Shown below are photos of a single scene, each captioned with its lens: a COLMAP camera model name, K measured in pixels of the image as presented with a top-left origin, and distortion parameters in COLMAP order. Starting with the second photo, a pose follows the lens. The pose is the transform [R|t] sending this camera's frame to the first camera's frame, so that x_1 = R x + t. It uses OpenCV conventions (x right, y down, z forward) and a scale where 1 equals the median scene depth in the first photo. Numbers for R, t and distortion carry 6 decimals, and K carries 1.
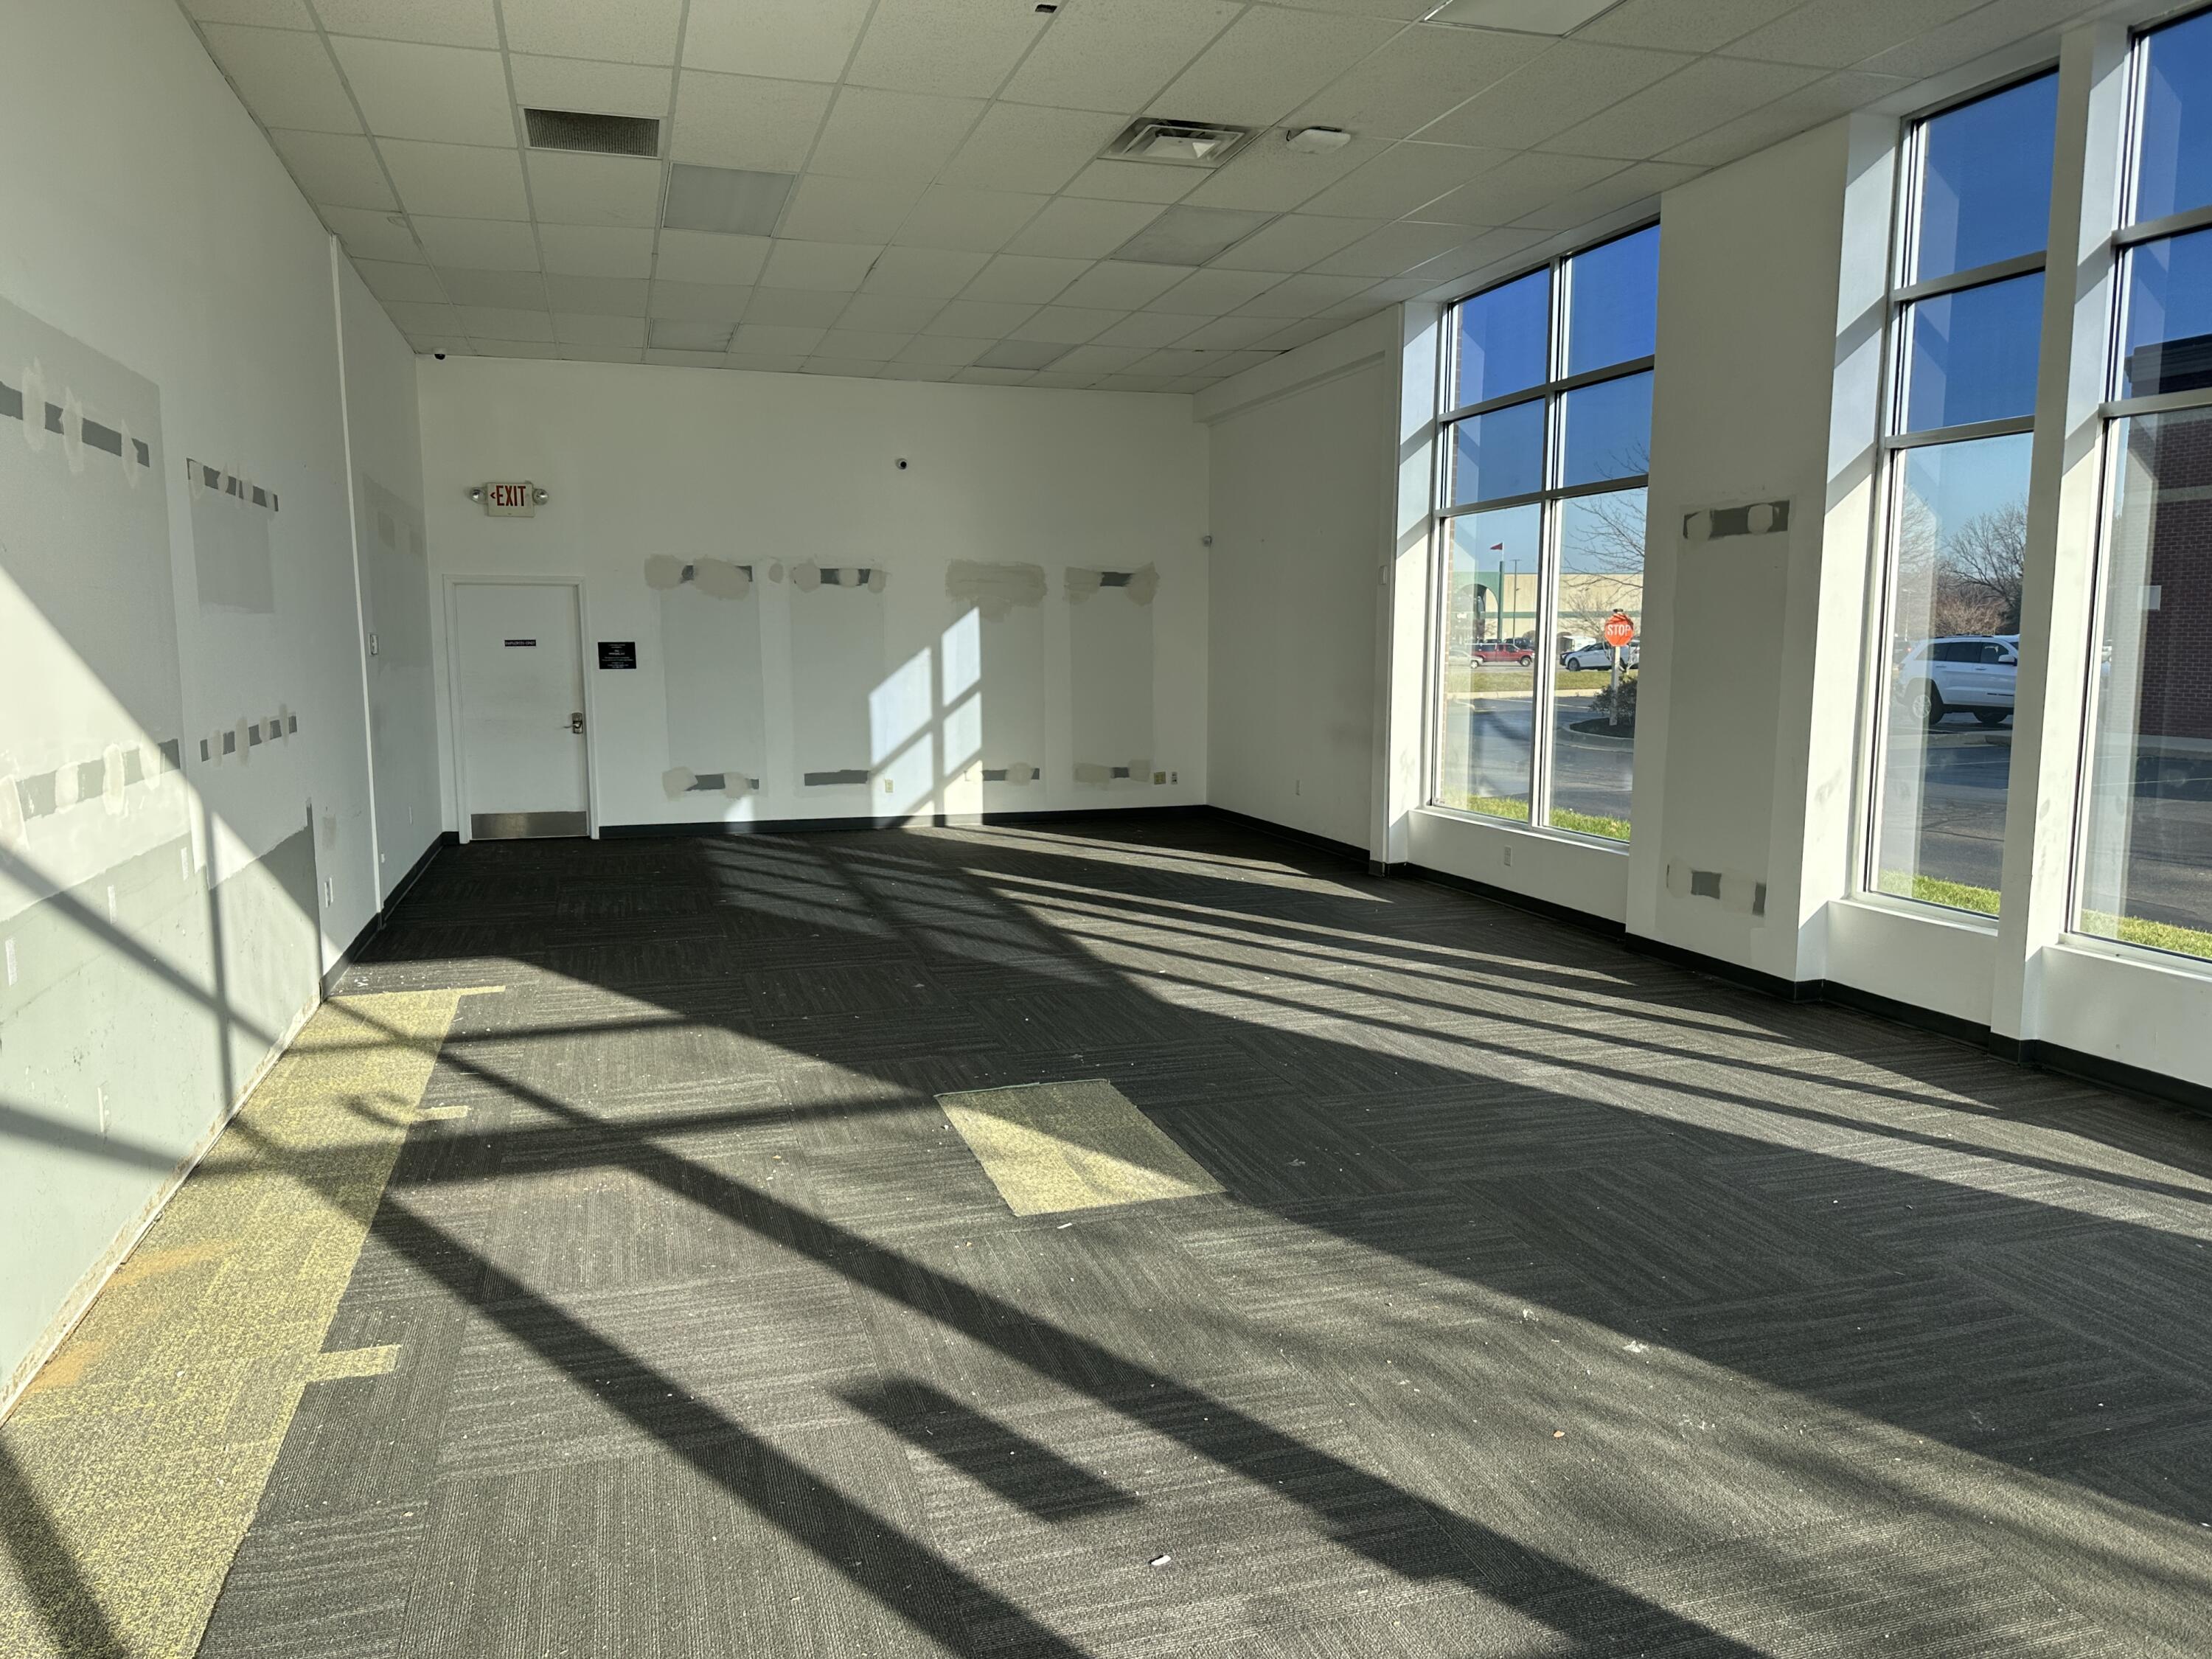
lens RADIAL K [[1543.9, 0, 1109.5], [0, 1543.9, 834.5], [0, 0, 1]] dist [0.054354, -0.055758]
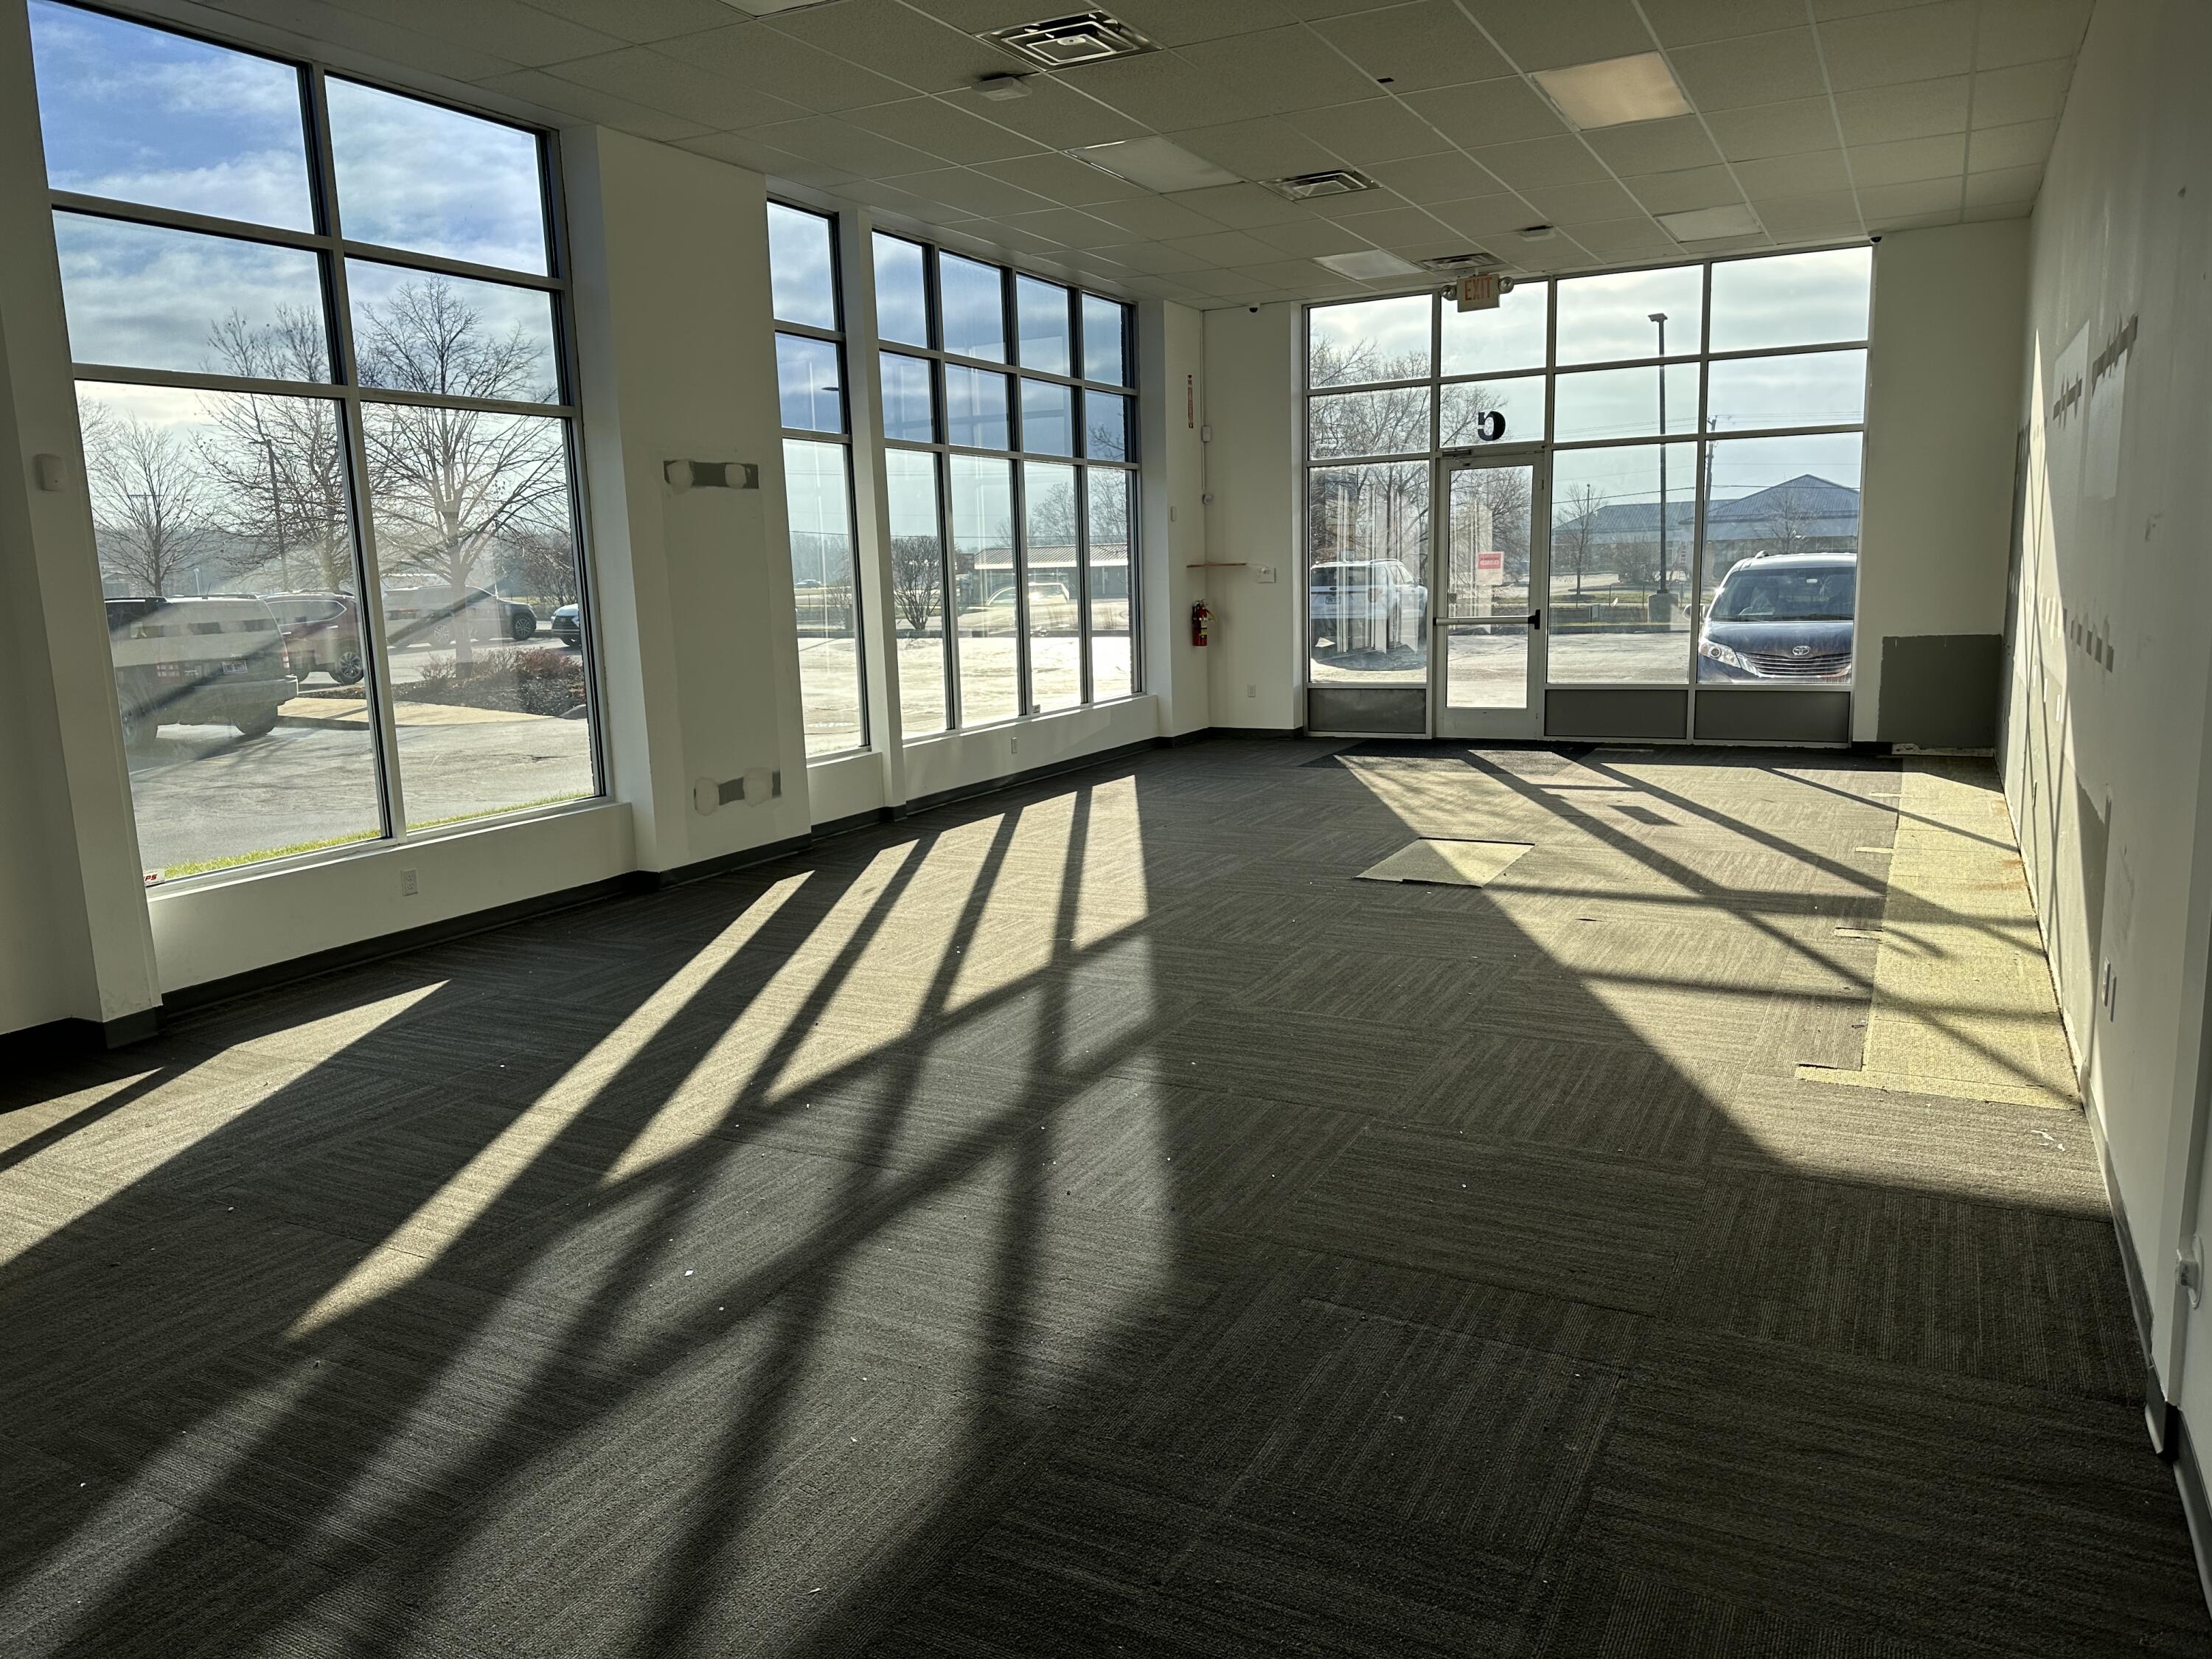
lens RADIAL K [[1543.9, 0, 1109.6], [0, 1543.9, 828.0], [0, 0, 1]] dist [0.054354, -0.055758]
pose [[-0.704485, -0.099000, 0.702780, -0.738077], [0.117071, 0.960448, 0.252653, -0.236162], [-0.699997, 0.260265, -0.665032, 1.870428]]
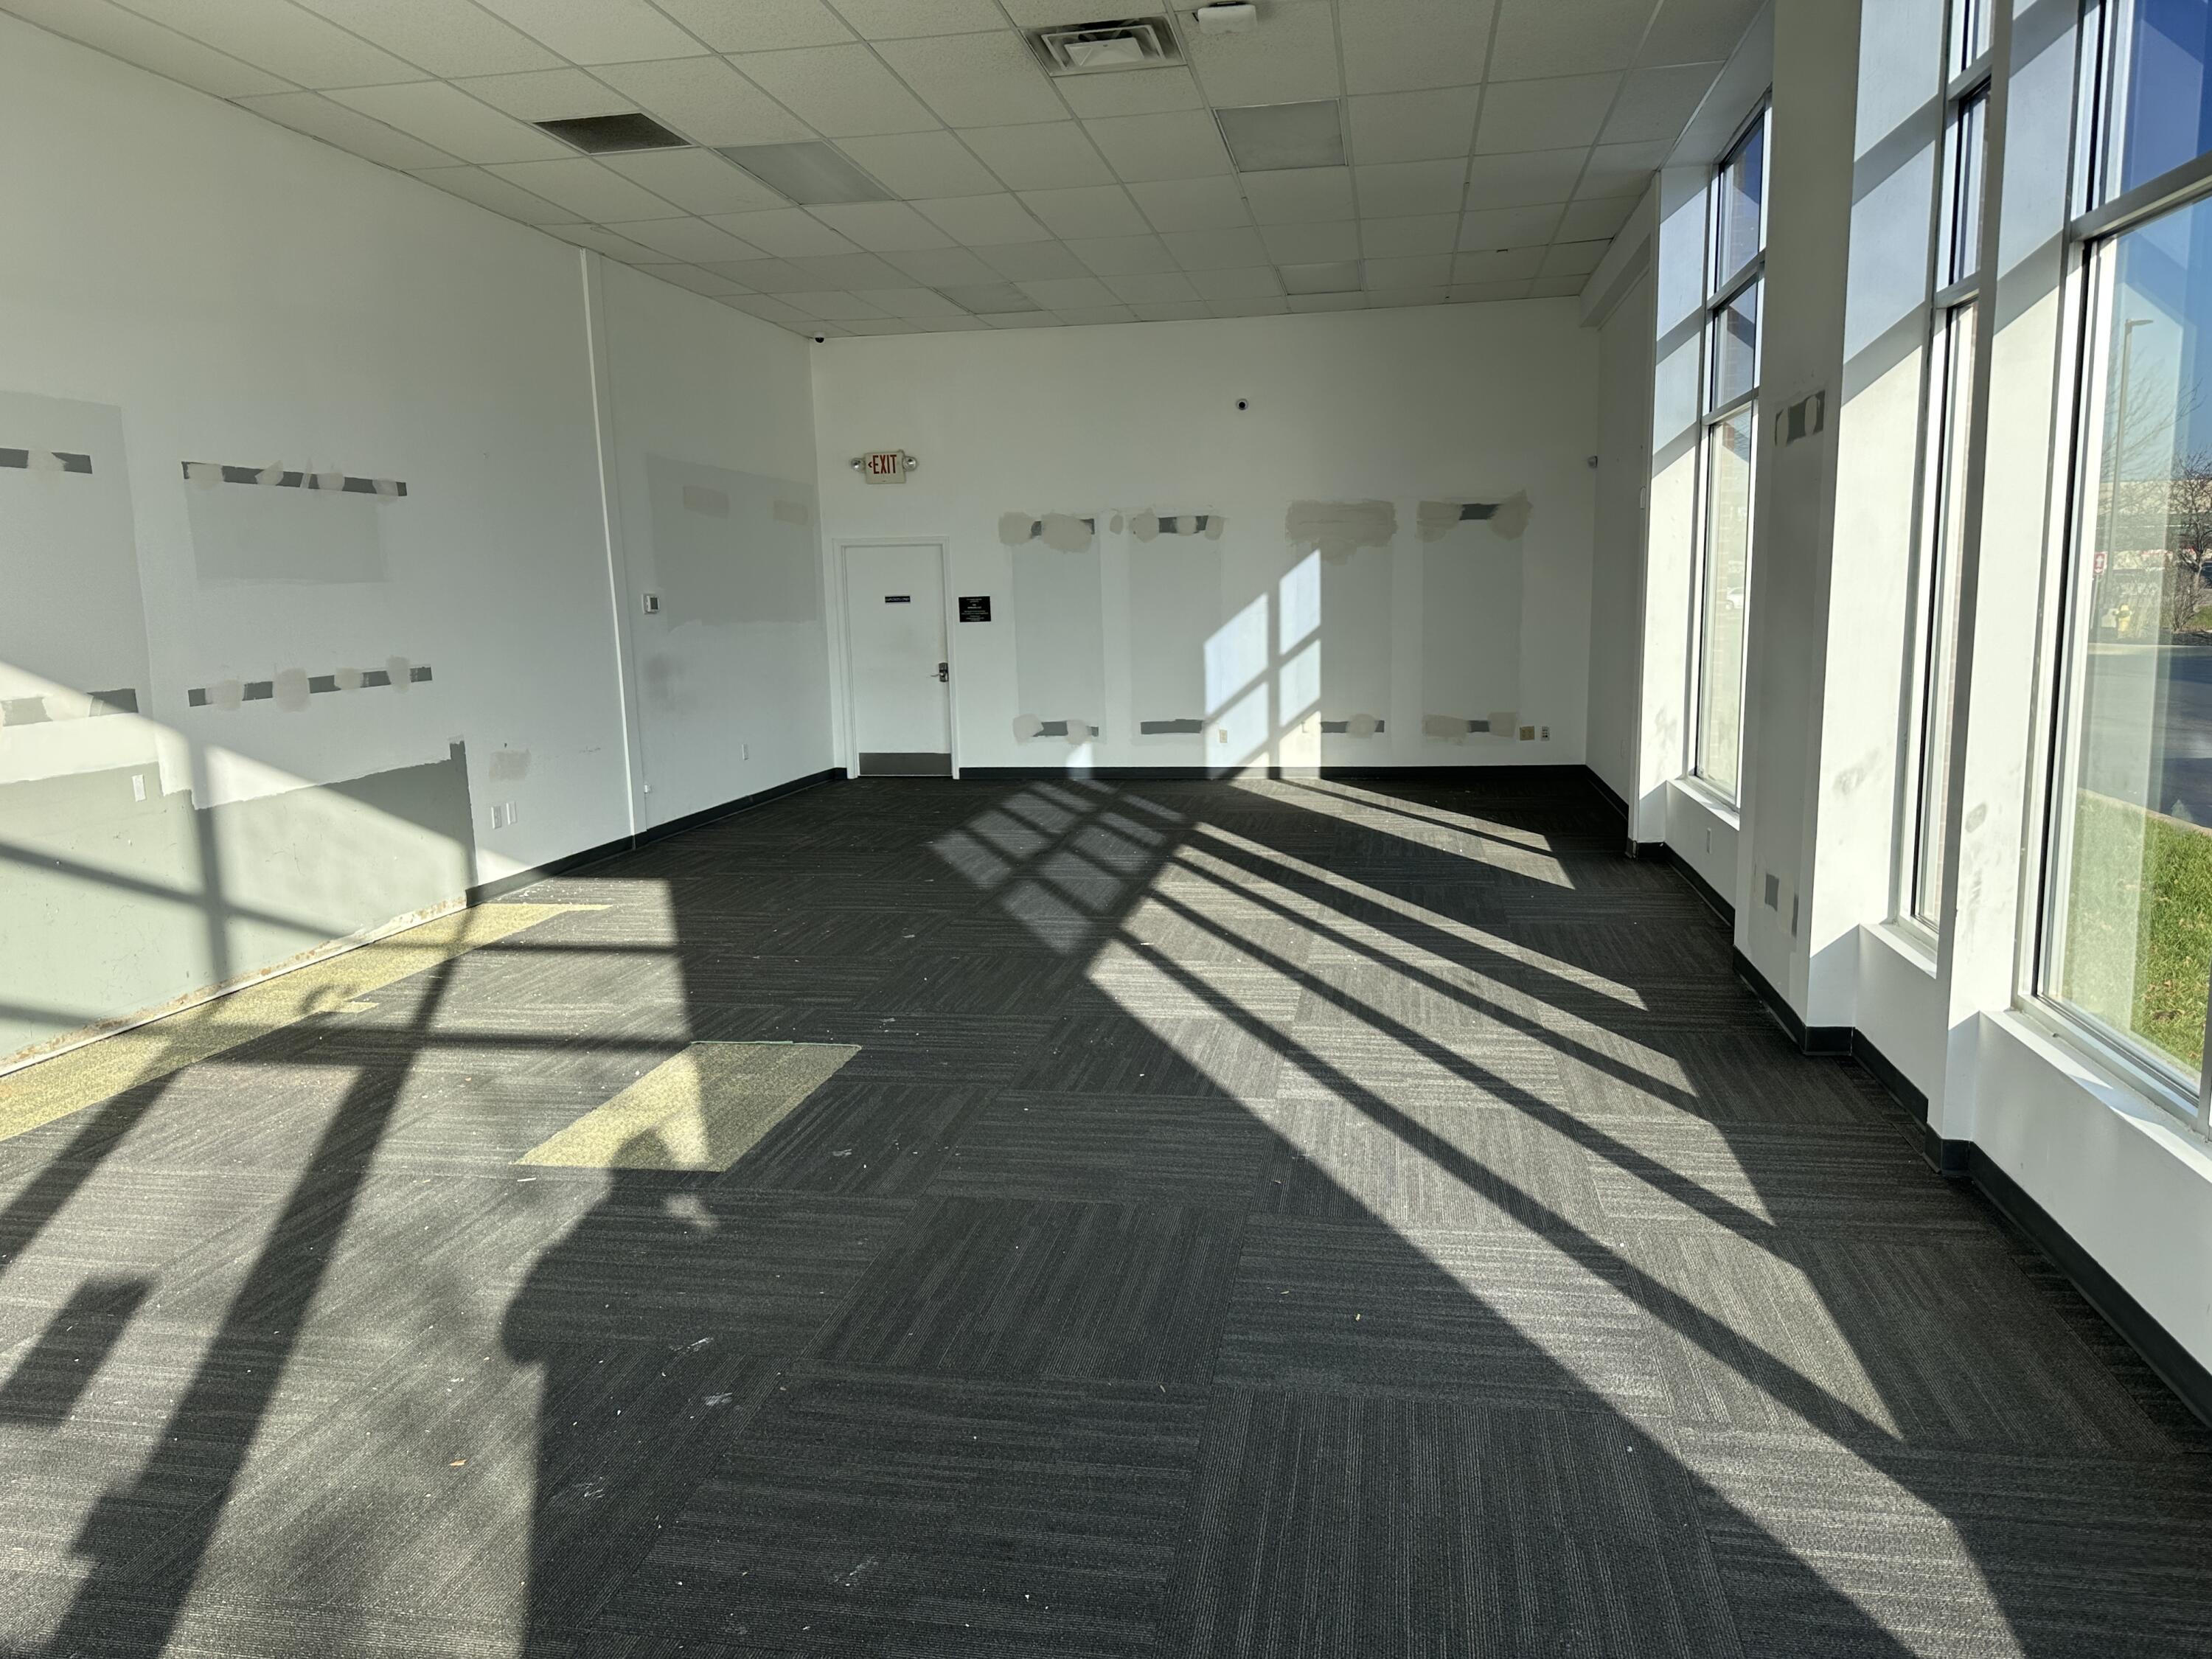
lens RADIAL K [[1543.9, 0, 1115.3], [0, 1543.9, 844.2], [0, 0, 1]] dist [0.054354, -0.055758]
pose [[0.884113, 0.055566, -0.463959, 0.539435], [-0.034905, 0.997984, 0.053008, -0.025285], [0.465969, -0.030670, 0.884270, 0.188098]]
